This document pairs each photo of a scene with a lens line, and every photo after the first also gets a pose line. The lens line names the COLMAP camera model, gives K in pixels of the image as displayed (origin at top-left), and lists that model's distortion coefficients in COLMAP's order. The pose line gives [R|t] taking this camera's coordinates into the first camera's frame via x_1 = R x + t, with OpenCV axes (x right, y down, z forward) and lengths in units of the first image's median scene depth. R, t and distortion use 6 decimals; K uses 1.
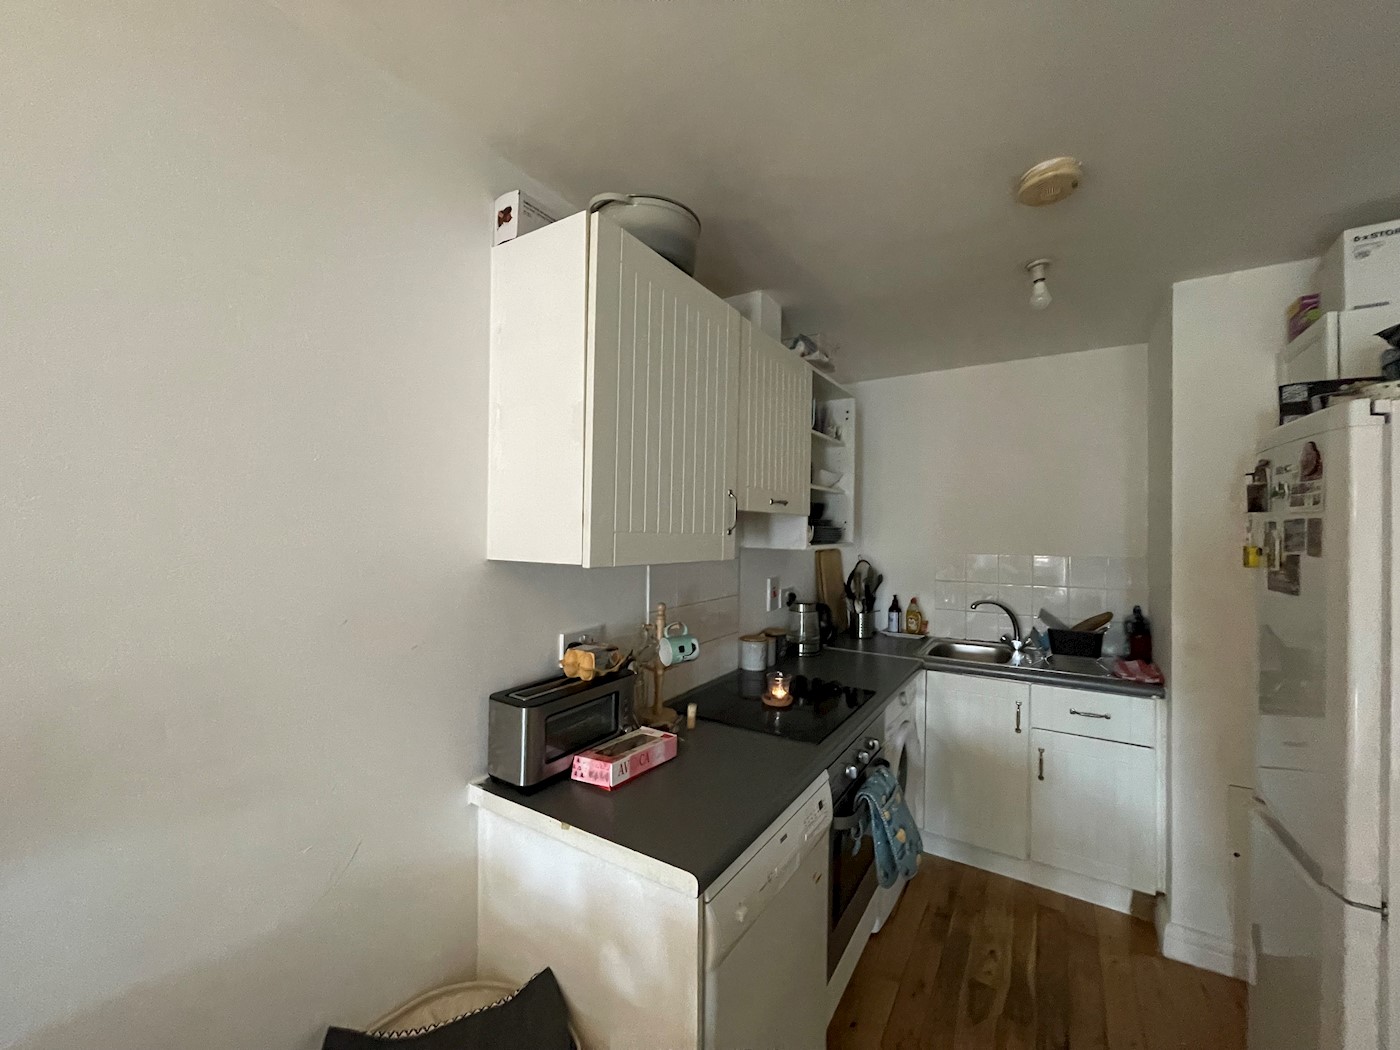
lens RADIAL K [[554.5, 0, 700.0], [0, 554.5, 525.0], [0, 0, 1]] dist [0.000174, 0.000251]
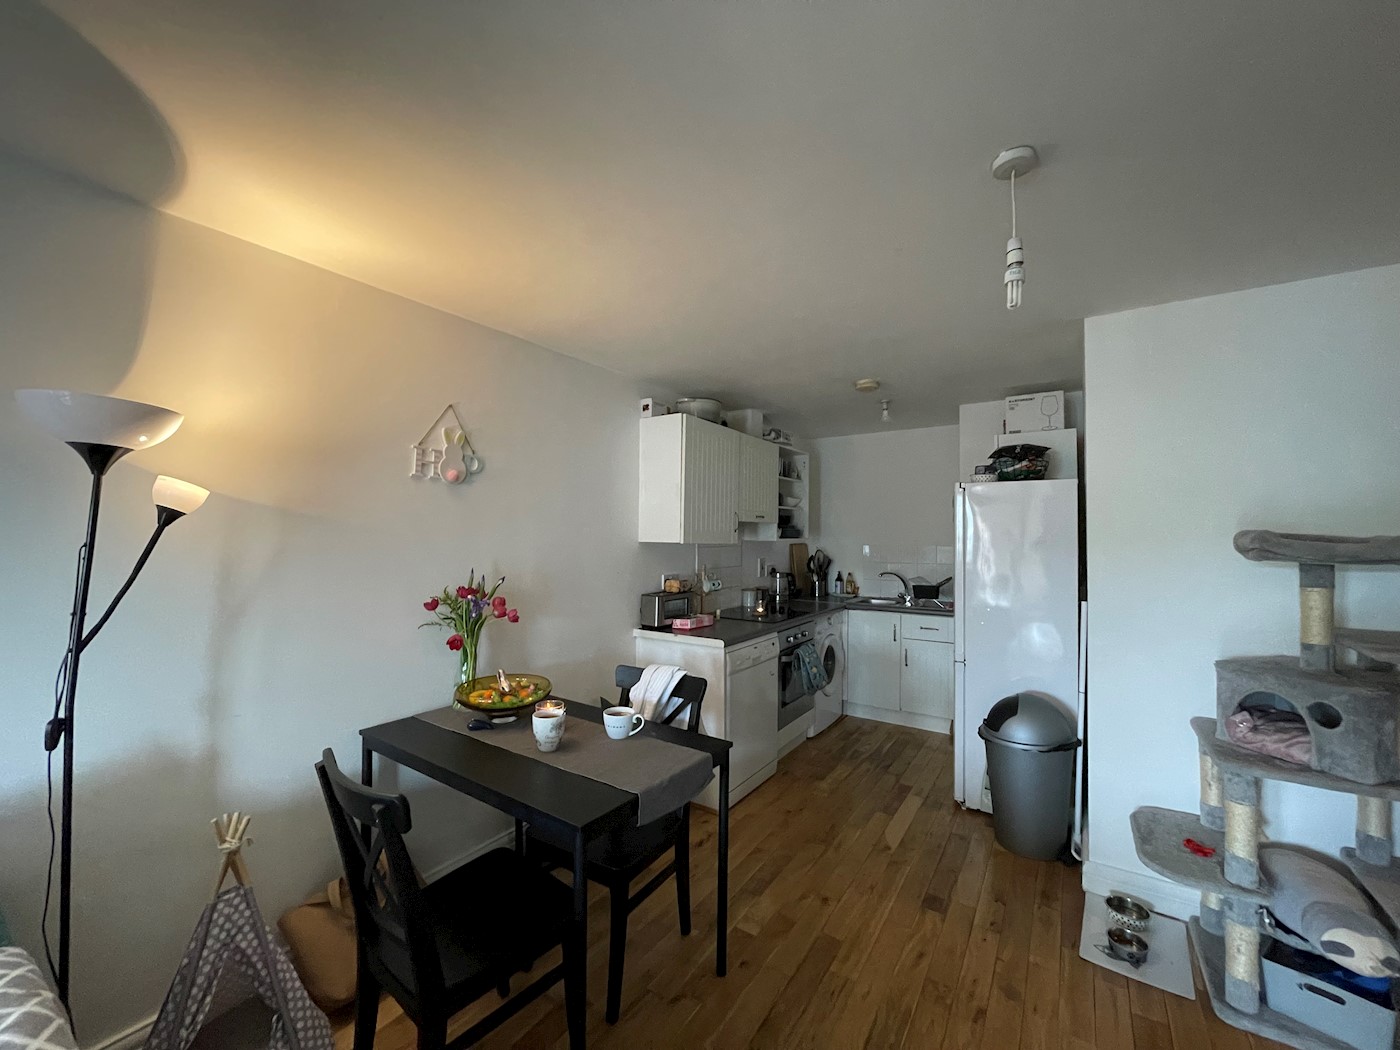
lens RADIAL K [[554.5, 0, 700.0], [0, 554.5, 525.0], [0, 0, 1]] dist [0.000174, 0.000251]
pose [[0.999751, -0.003968, -0.021950, -0.033351], [0.003798, 0.999962, -0.007805, 0.004095], [0.021980, 0.007720, 0.999729, -1.061337]]
